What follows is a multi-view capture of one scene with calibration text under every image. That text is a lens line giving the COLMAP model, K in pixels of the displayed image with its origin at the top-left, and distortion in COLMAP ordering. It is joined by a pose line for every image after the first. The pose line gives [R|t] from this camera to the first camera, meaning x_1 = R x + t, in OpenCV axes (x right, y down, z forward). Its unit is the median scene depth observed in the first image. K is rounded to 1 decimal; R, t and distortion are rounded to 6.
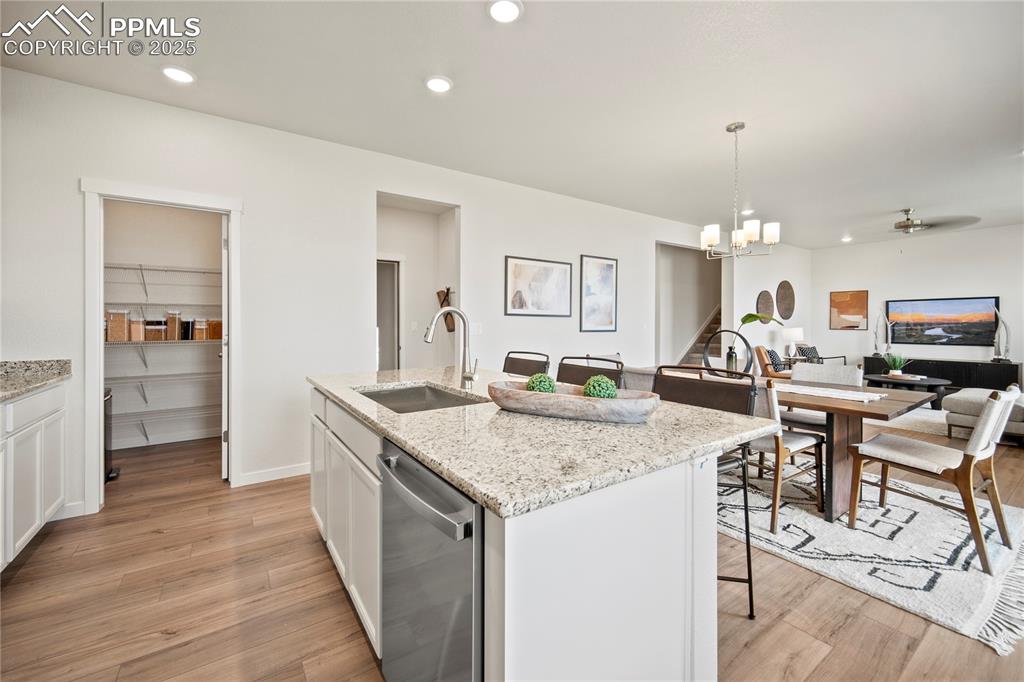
lens RADIAL K [[421.6, 0, 518.9], [0, 421.6, 325.0], [0, 0, 1]] dist [-0.003504, 0.001366]
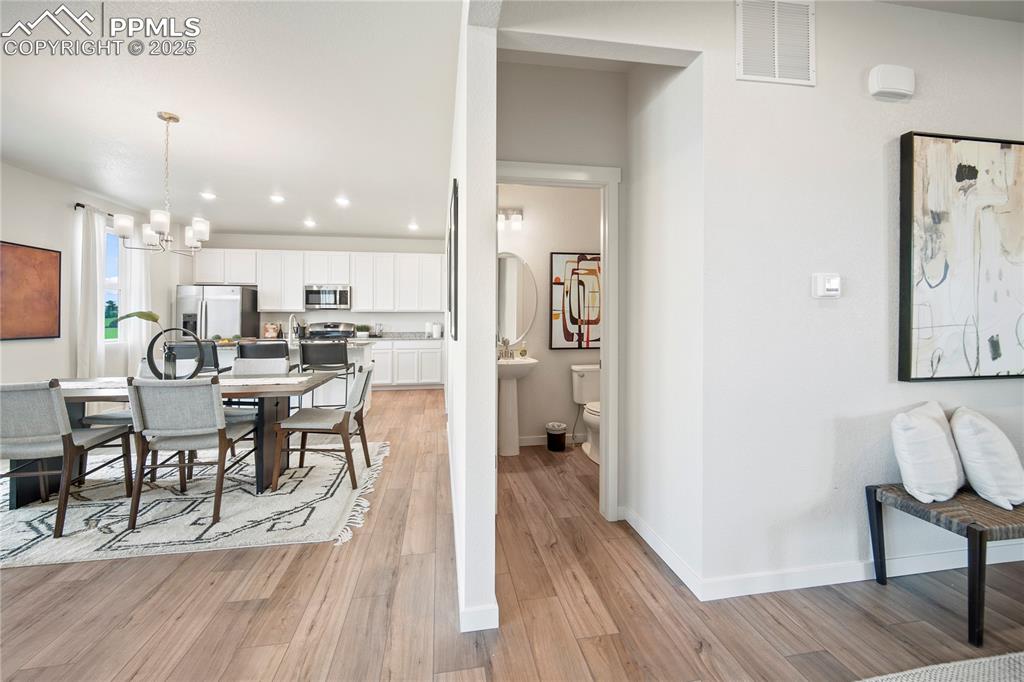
lens RADIAL K [[421.6, 0, 512.6], [0, 421.6, 318.4], [0, 0, 1]] dist [-0.003504, 0.001366]
pose [[-0.428902, 0.000541, -0.903351, 0.707474], [-0.001876, 0.999997, 0.001490, -0.009849], [0.903349, 0.002333, -0.428900, 1.448973]]
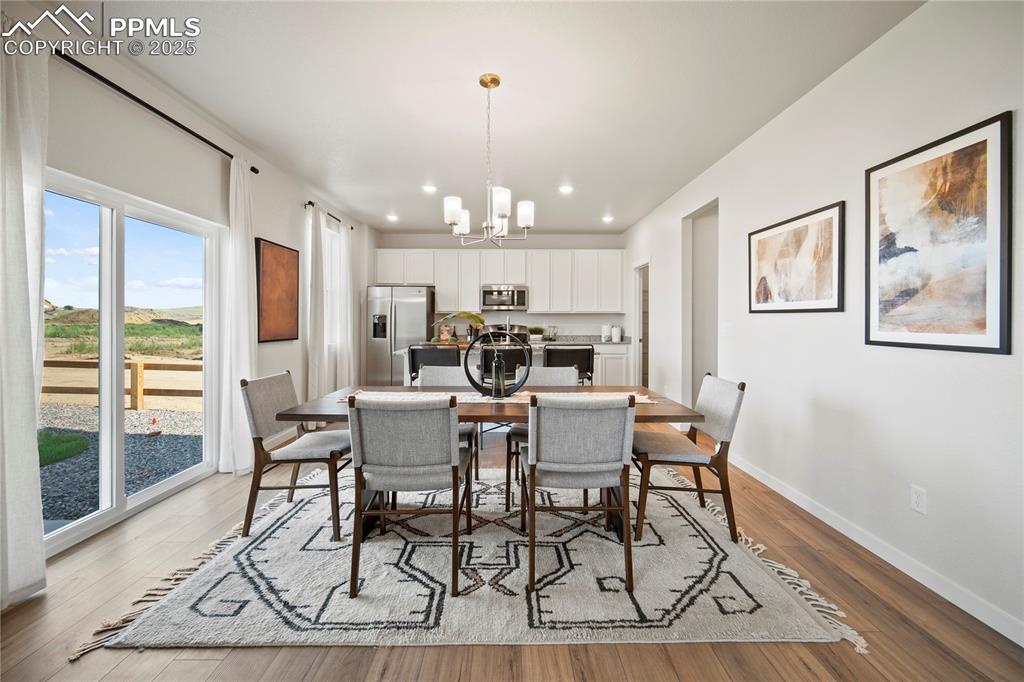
lens RADIAL K [[421.6, 0, 514.8], [0, 421.6, 318.3], [0, 0, 1]] dist [-0.003504, 0.001366]
pose [[-0.564875, -0.004749, -0.825163, 0.784427], [-0.004000, 0.999987, -0.003017, -0.008668], [0.825167, 0.001597, -0.564887, 1.022561]]
